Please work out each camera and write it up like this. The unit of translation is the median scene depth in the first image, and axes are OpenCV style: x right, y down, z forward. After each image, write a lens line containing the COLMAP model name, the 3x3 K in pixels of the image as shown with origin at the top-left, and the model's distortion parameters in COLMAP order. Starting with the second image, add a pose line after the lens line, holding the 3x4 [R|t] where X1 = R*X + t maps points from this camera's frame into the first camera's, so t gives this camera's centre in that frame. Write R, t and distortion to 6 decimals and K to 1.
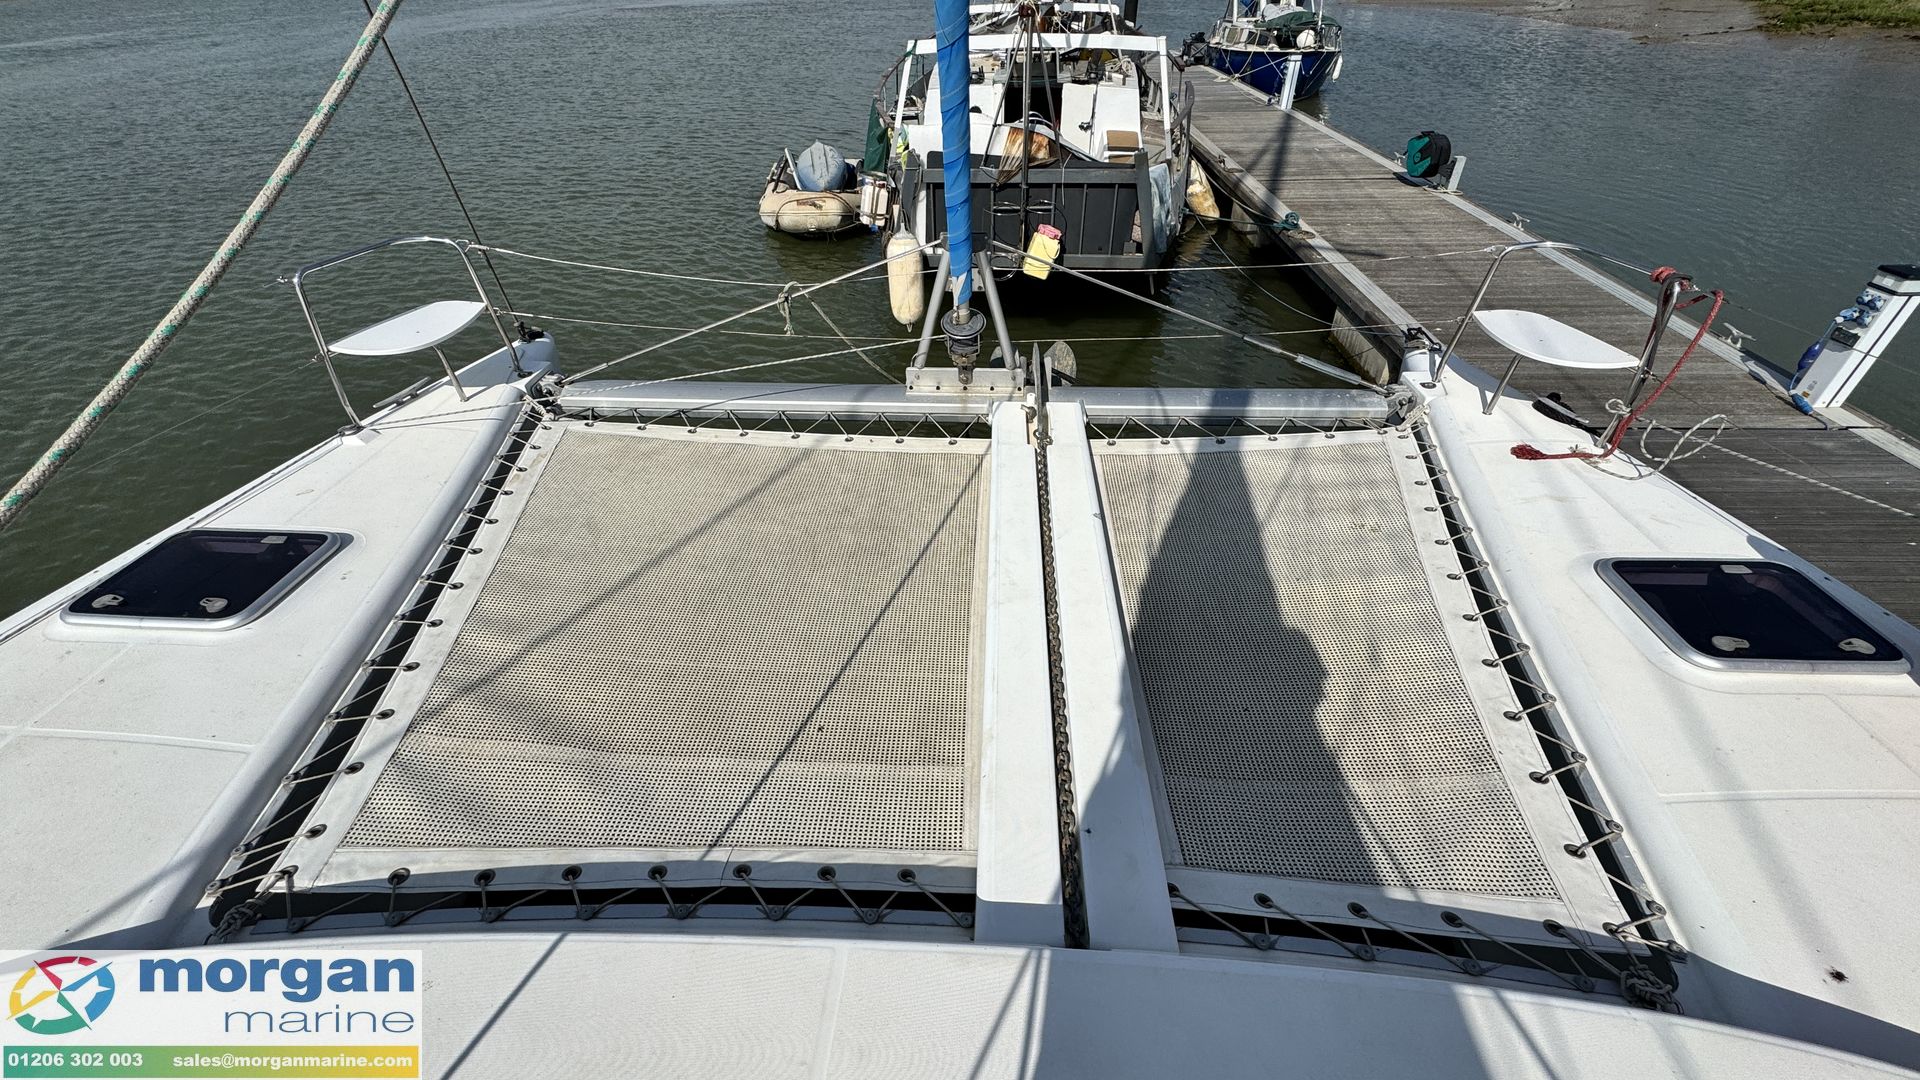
lens RADIAL K [[765.3, 0, 959.3], [0, 765.3, 550.5], [0, 0, 1]] dist [-0.003276, -0.000161]
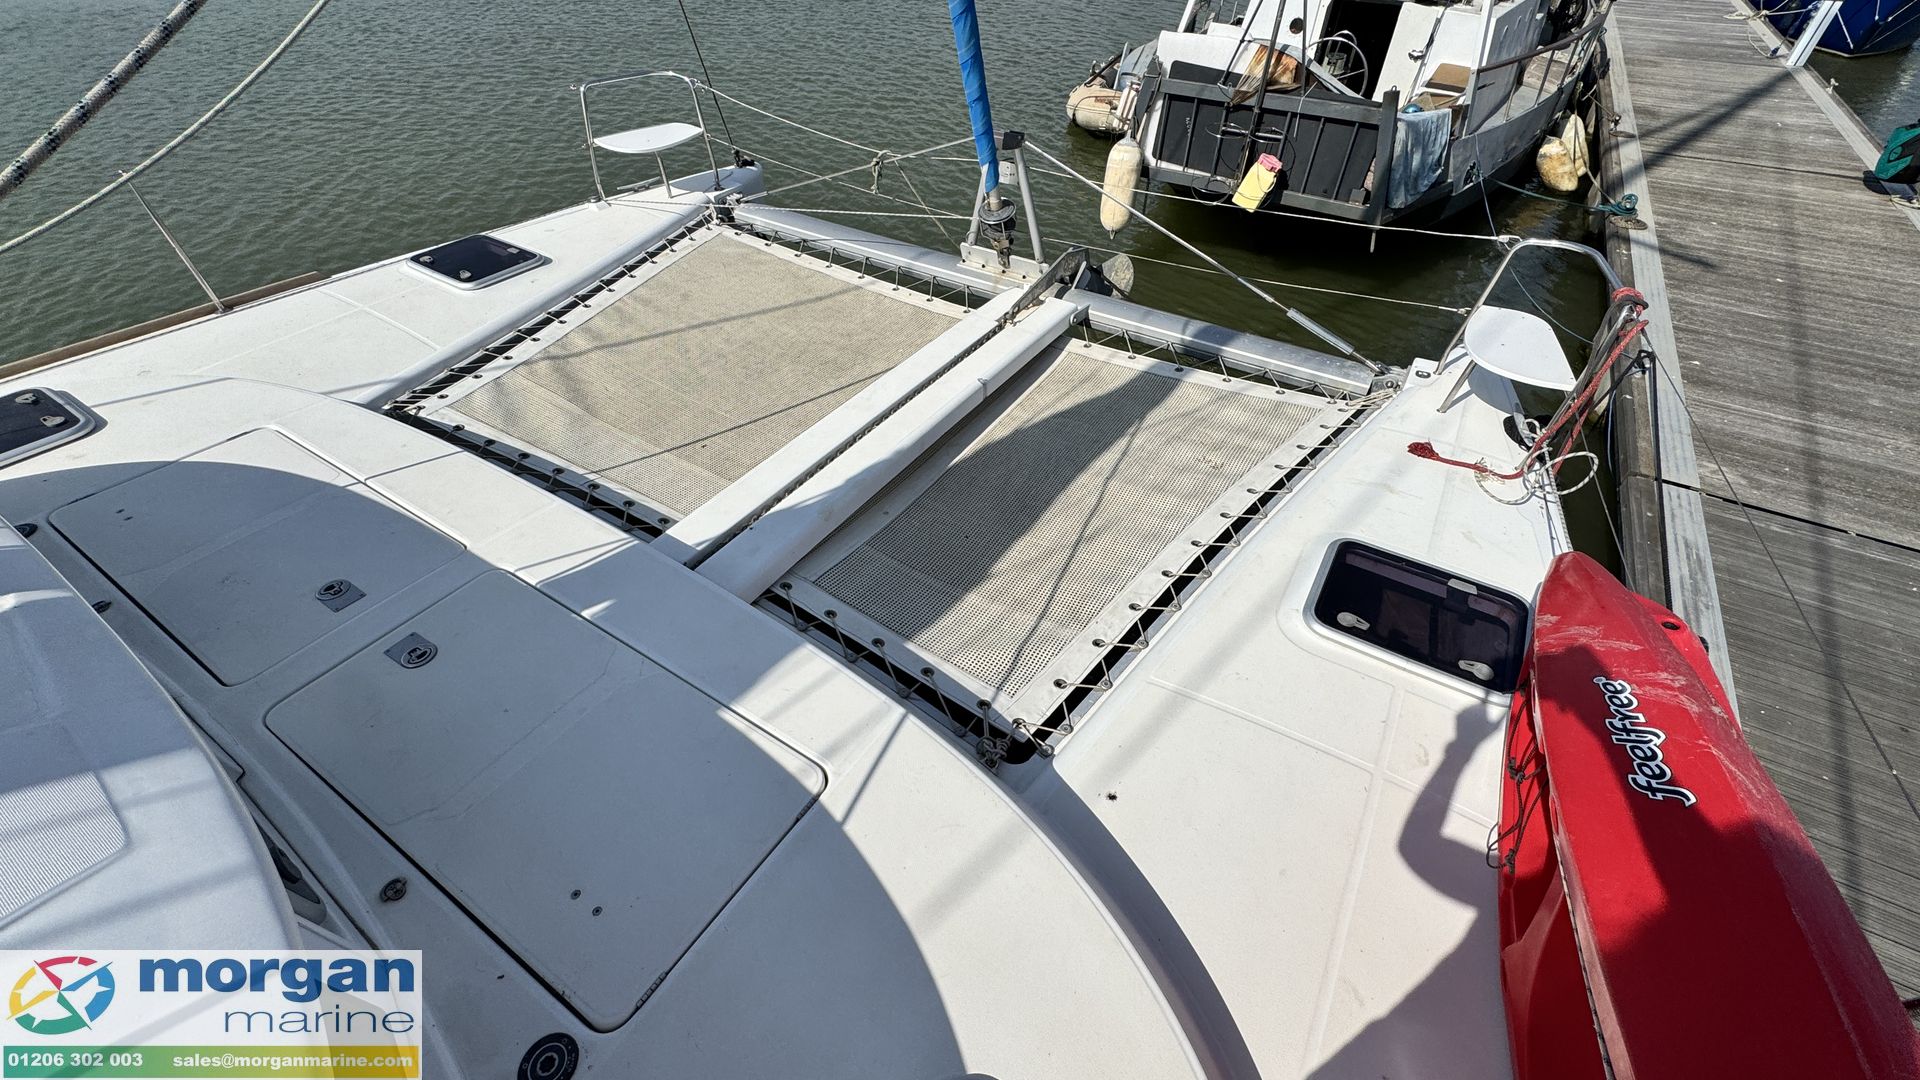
lens RADIAL K [[765.3, 0, 950.9], [0, 765.3, 546.5], [0, 0, 1]] dist [-0.003276, -0.000161]
pose [[0.868801, 0.350728, -0.349534, 0.526260], [-0.313026, 0.935978, 0.161120, 0.017130], [0.383666, -0.030568, 0.922966, -0.121313]]
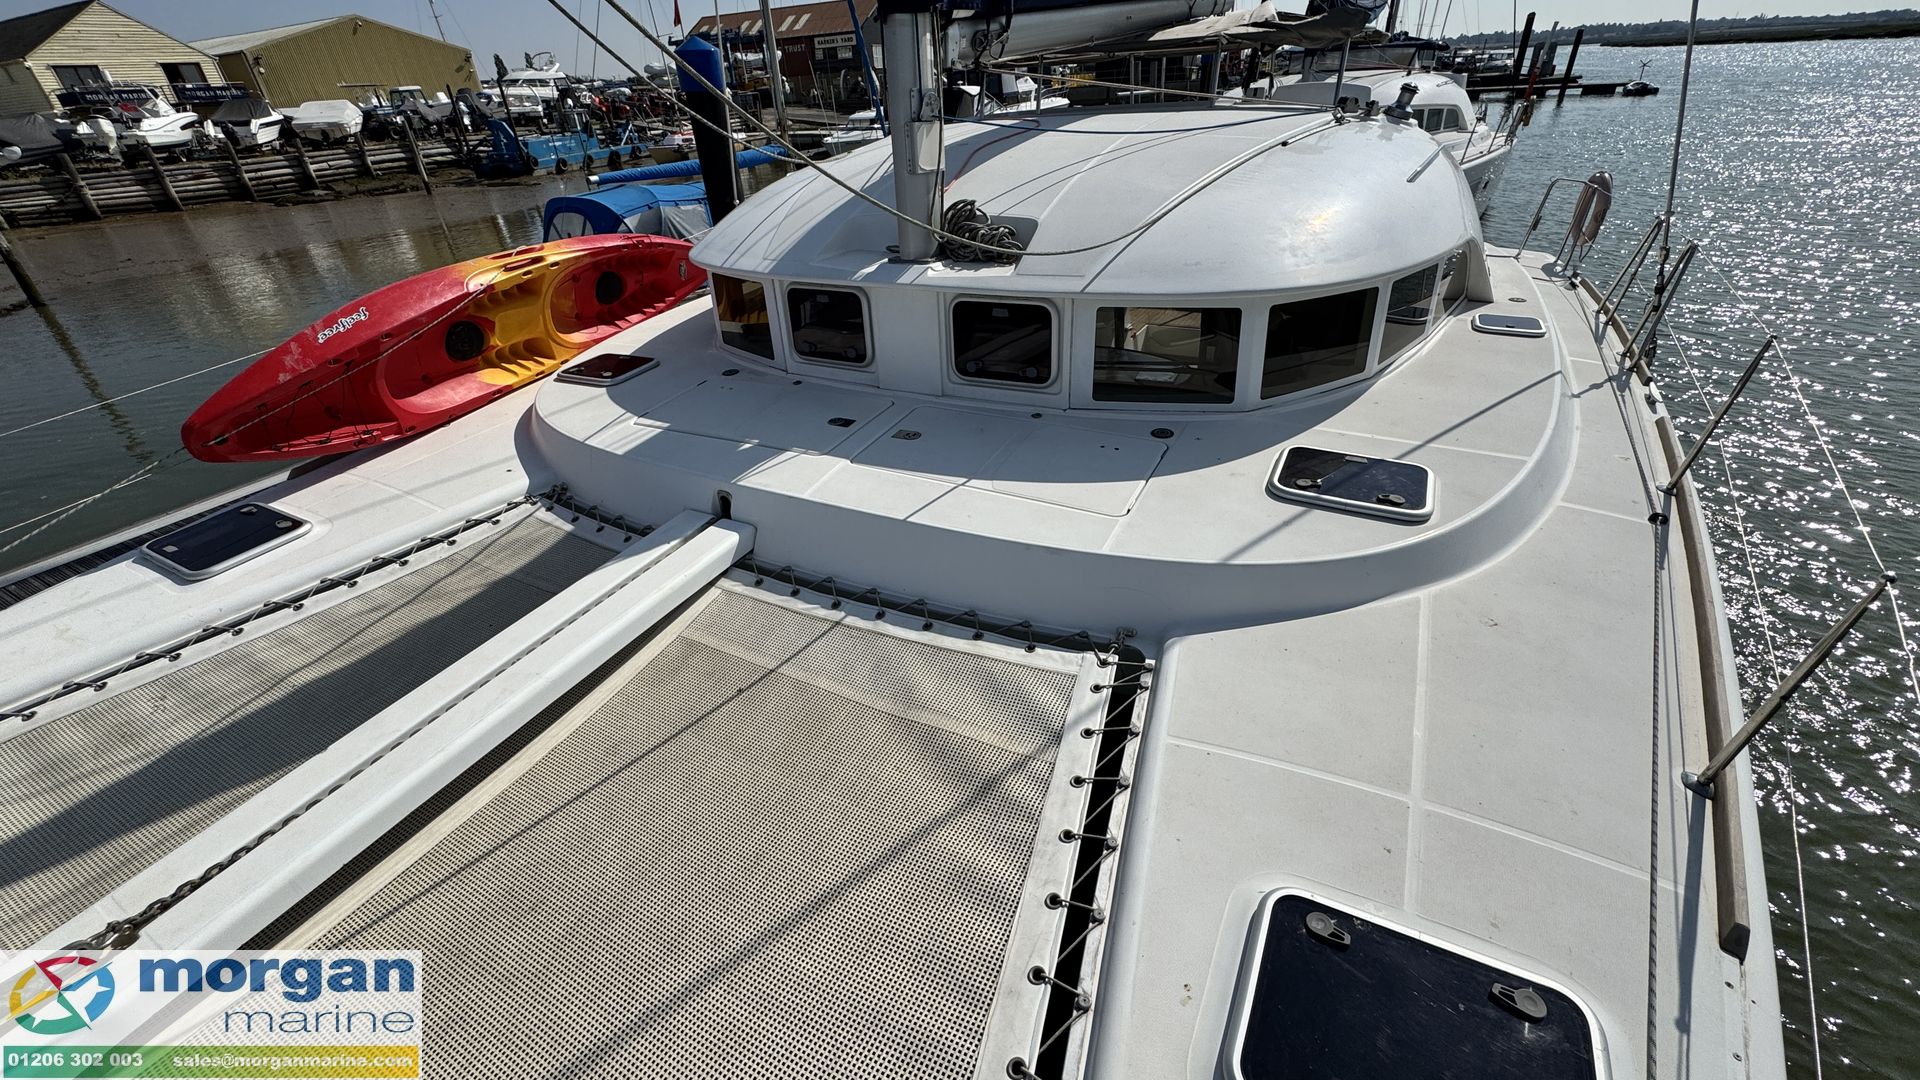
lens RADIAL K [[765.3, 0, 957.5], [0, 765.3, 534.7], [0, 0, 1]] dist [-0.003276, -0.000161]
pose [[-0.901279, -0.157229, 0.403702, -0.607915], [0.322137, 0.379880, 0.867133, -0.516321], [-0.289697, 0.911576, -0.291728, 0.660927]]
